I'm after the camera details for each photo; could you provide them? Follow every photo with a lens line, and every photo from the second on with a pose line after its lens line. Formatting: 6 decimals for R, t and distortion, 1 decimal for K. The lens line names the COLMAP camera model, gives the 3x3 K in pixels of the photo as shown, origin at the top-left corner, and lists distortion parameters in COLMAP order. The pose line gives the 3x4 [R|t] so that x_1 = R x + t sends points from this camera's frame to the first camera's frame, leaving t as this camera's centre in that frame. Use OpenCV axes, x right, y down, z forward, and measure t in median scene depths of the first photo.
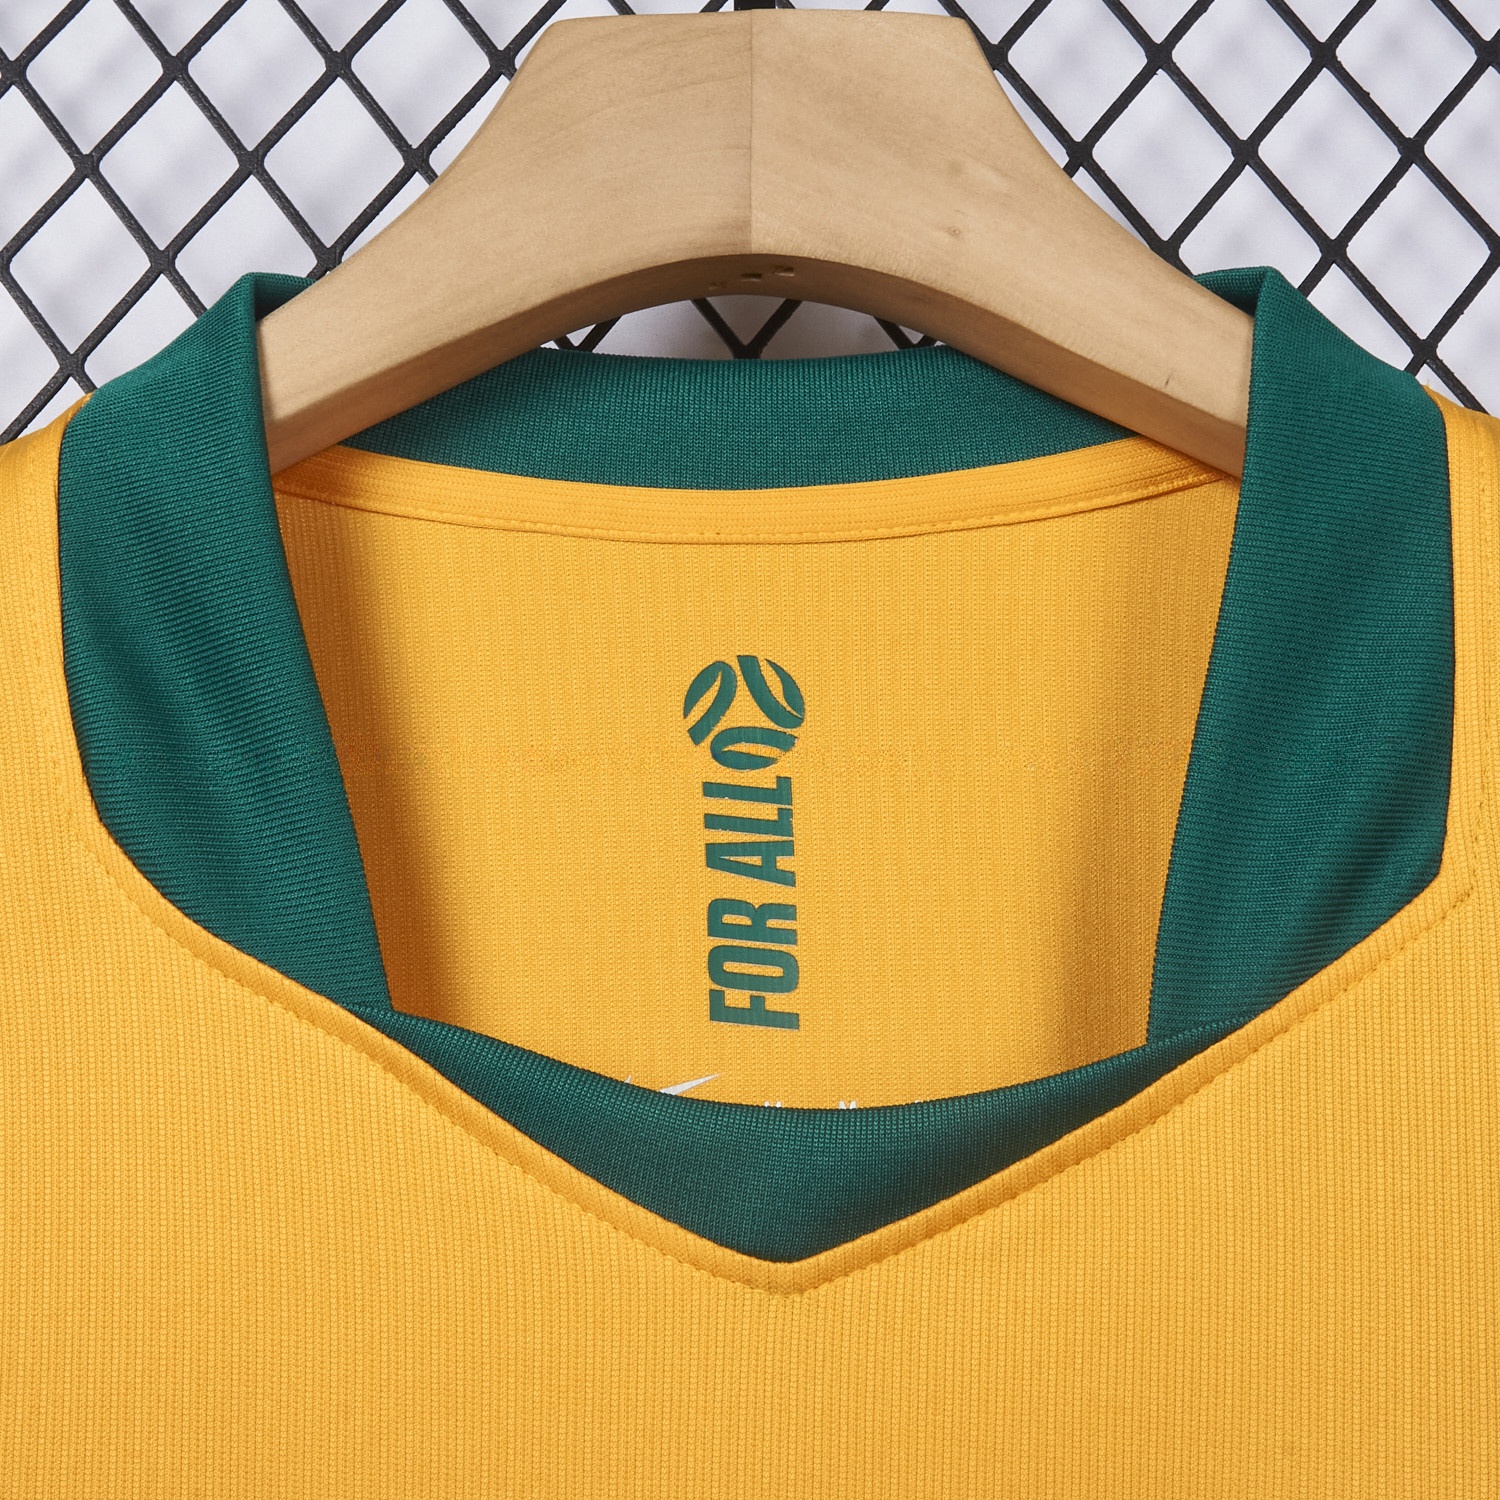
lens RADIAL K [[3559.1, 0, 729.8], [0, 3559.1, 750.3], [0, 0, 1]] dist [0.030500, -0.132476]
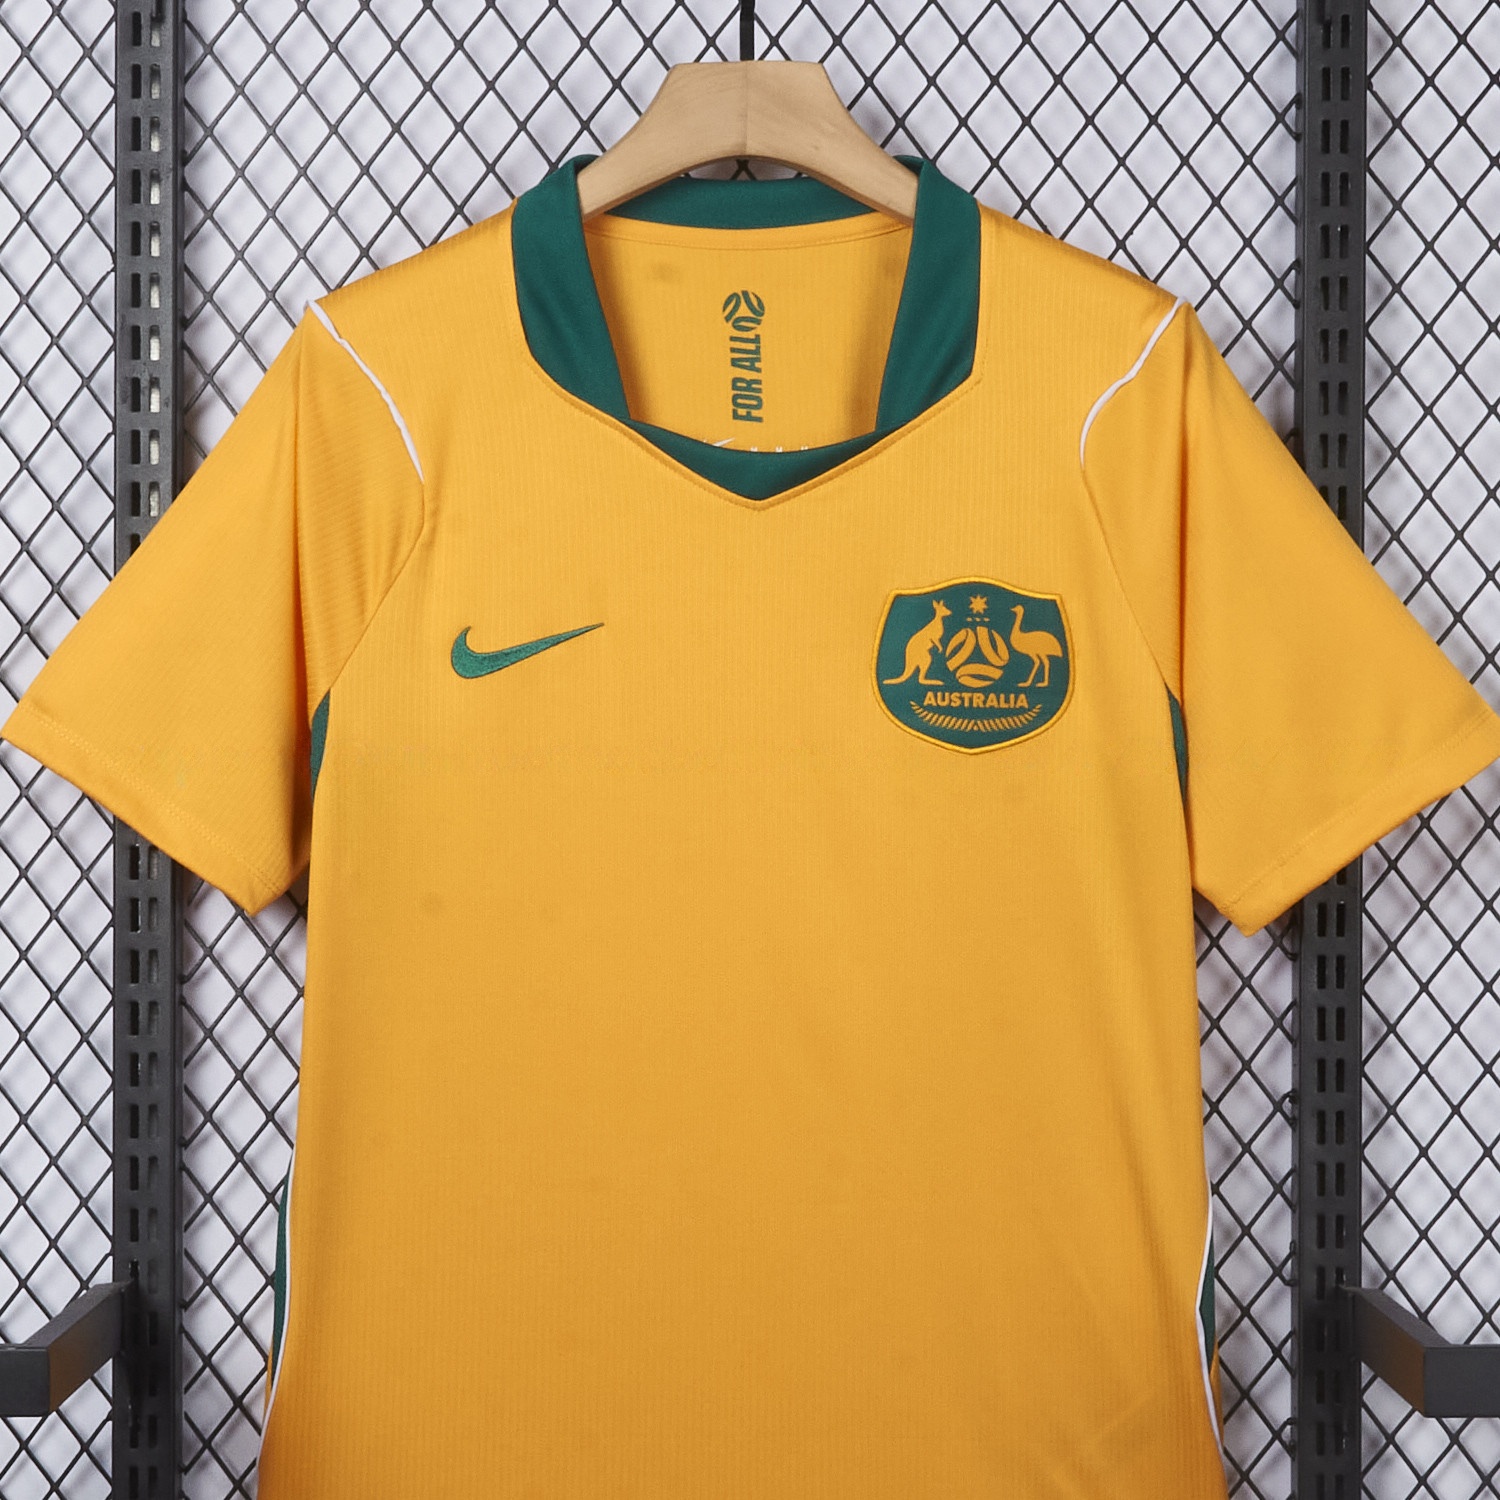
lens RADIAL K [[3559.1, 0, 729.8], [0, 3559.1, 750.3], [0, 0, 1]] dist [0.030500, -0.132476]
pose [[0.999855, -0.003393, 0.016709, -0.057938], [-0.000358, 0.975607, 0.219525, -0.303596], [-0.017046, -0.219499, 0.975464, -1.938703]]
